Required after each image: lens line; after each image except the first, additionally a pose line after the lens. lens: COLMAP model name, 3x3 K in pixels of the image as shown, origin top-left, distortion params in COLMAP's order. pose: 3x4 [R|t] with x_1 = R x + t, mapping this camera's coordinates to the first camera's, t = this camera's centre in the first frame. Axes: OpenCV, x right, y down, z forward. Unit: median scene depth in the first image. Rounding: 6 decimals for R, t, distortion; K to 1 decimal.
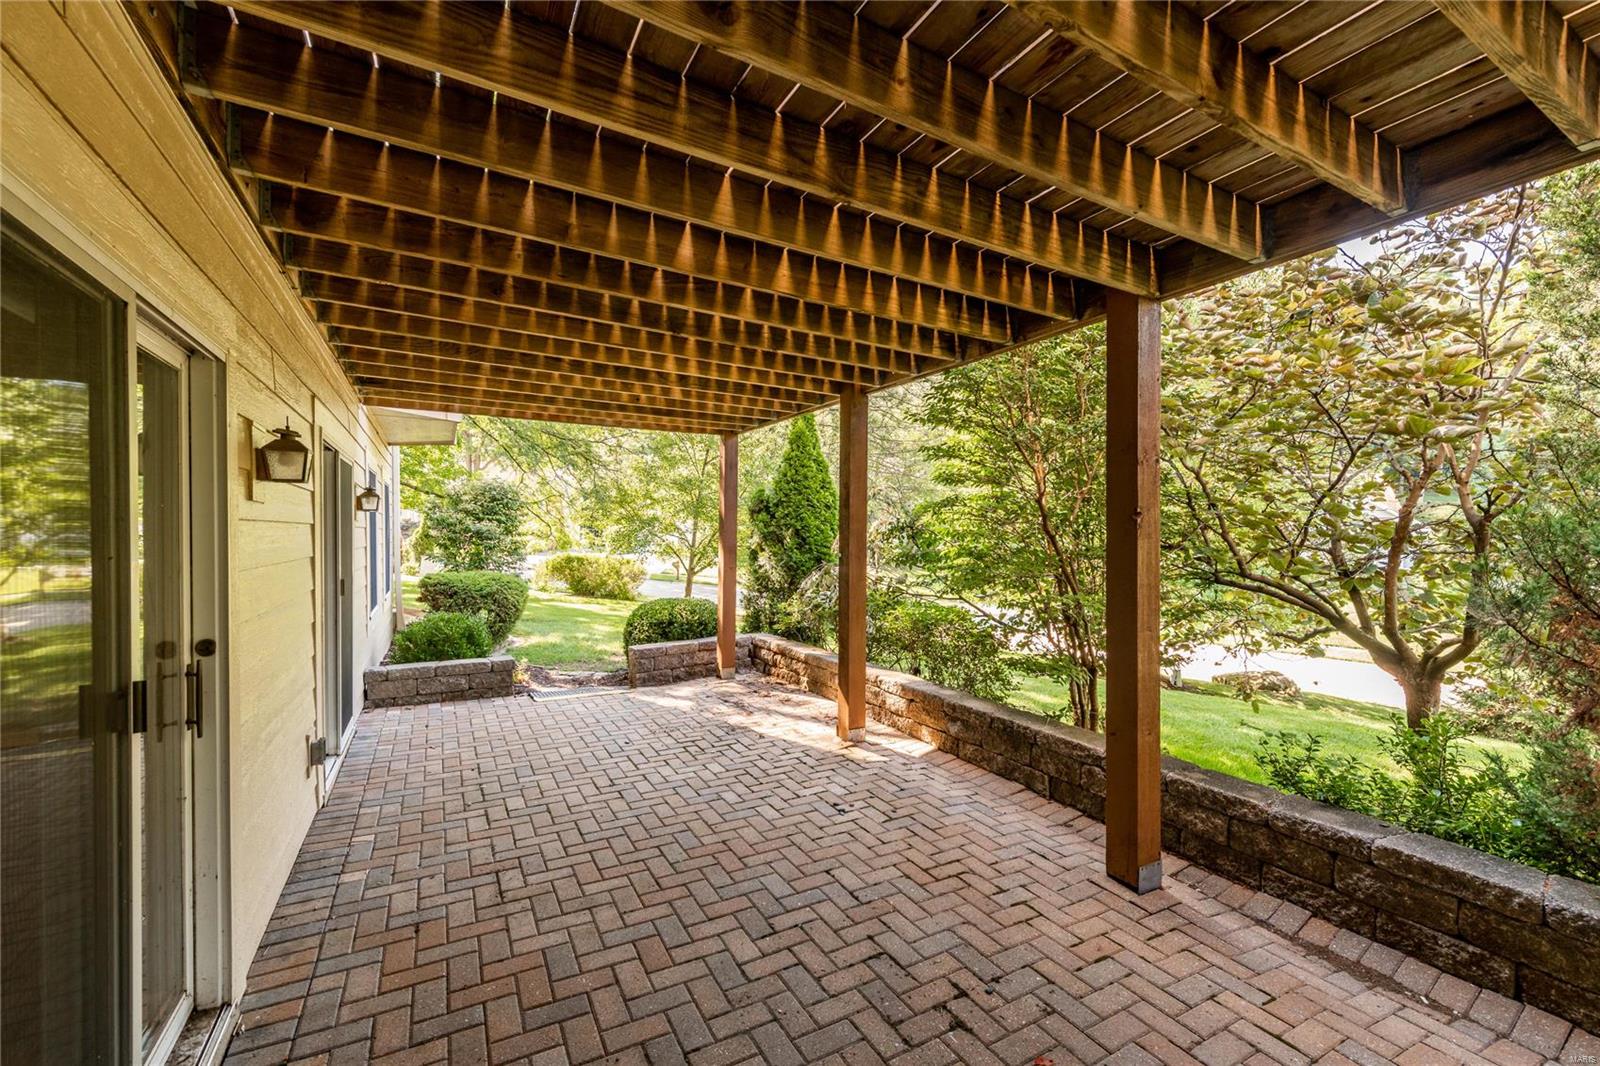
lens RADIAL K [[670.2, 0, 804.8], [0, 670.2, 534.5], [0, 0, 1]] dist [-0.000038, -0.000024]
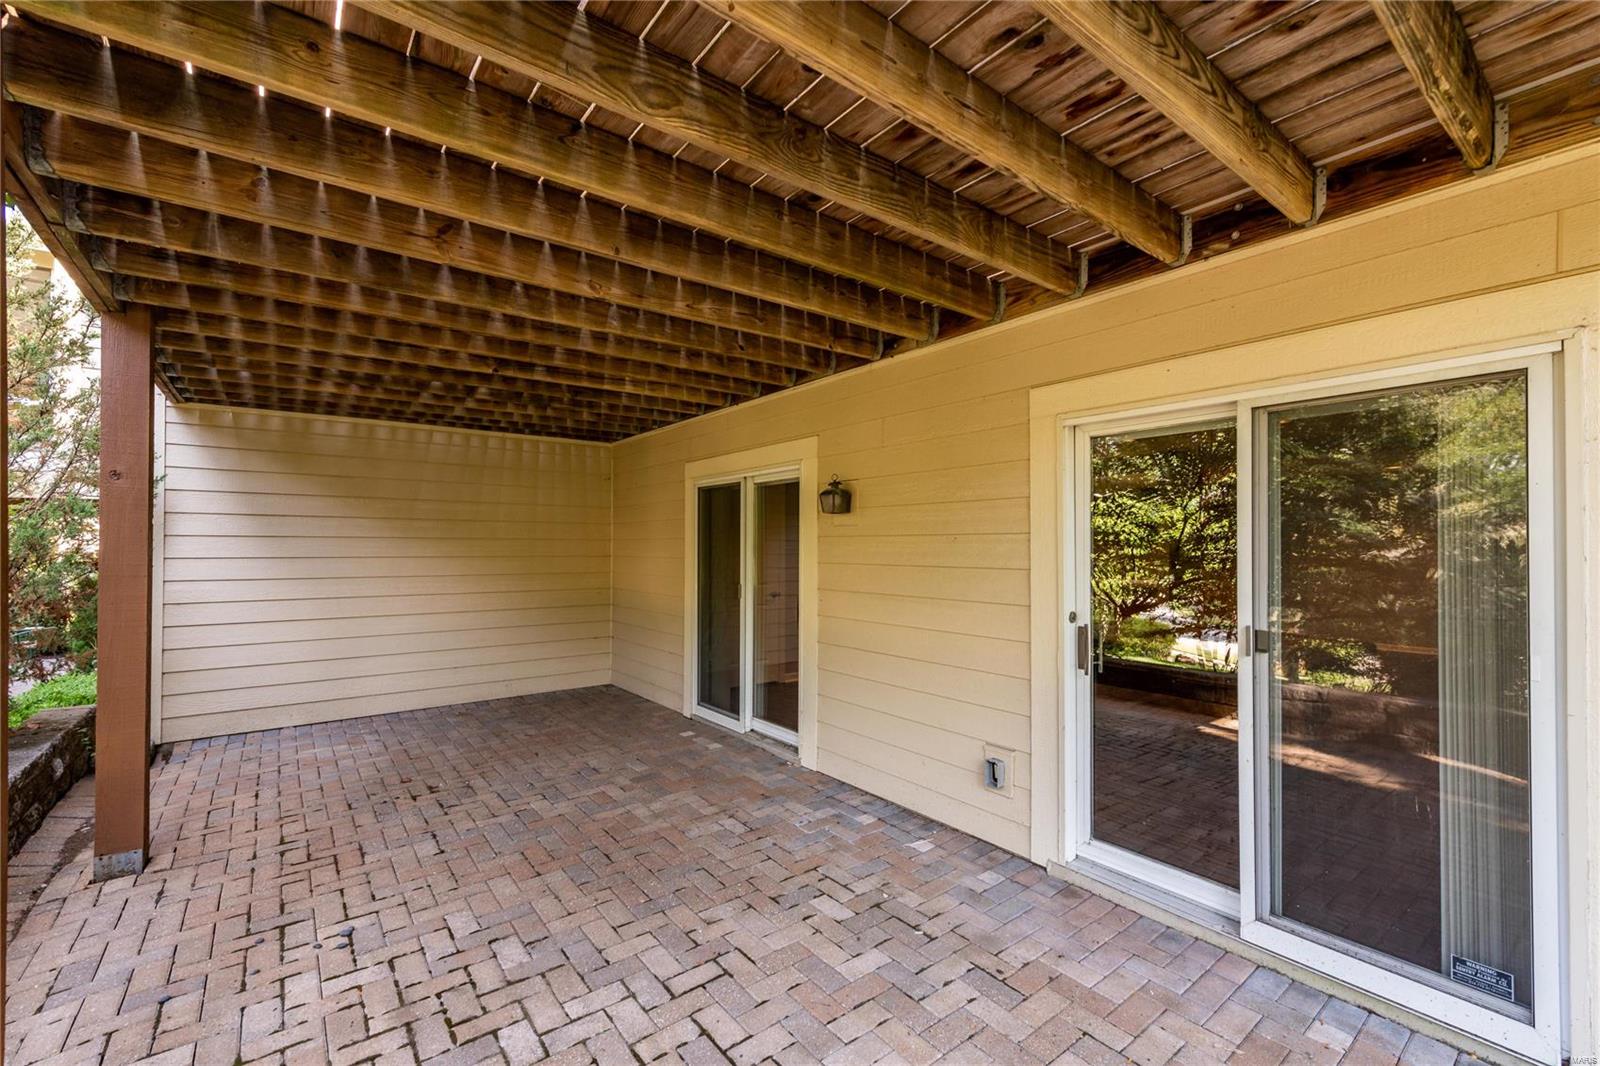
lens RADIAL K [[670.2, 0, 797.9], [0, 670.2, 535.3], [0, 0, 1]] dist [-0.000038, -0.000024]
pose [[-0.988673, -0.011591, -0.149637, -0.294638], [-0.009312, 0.999830, -0.015921, 0.015425], [0.149797, -0.014348, -0.988613, 1.763708]]
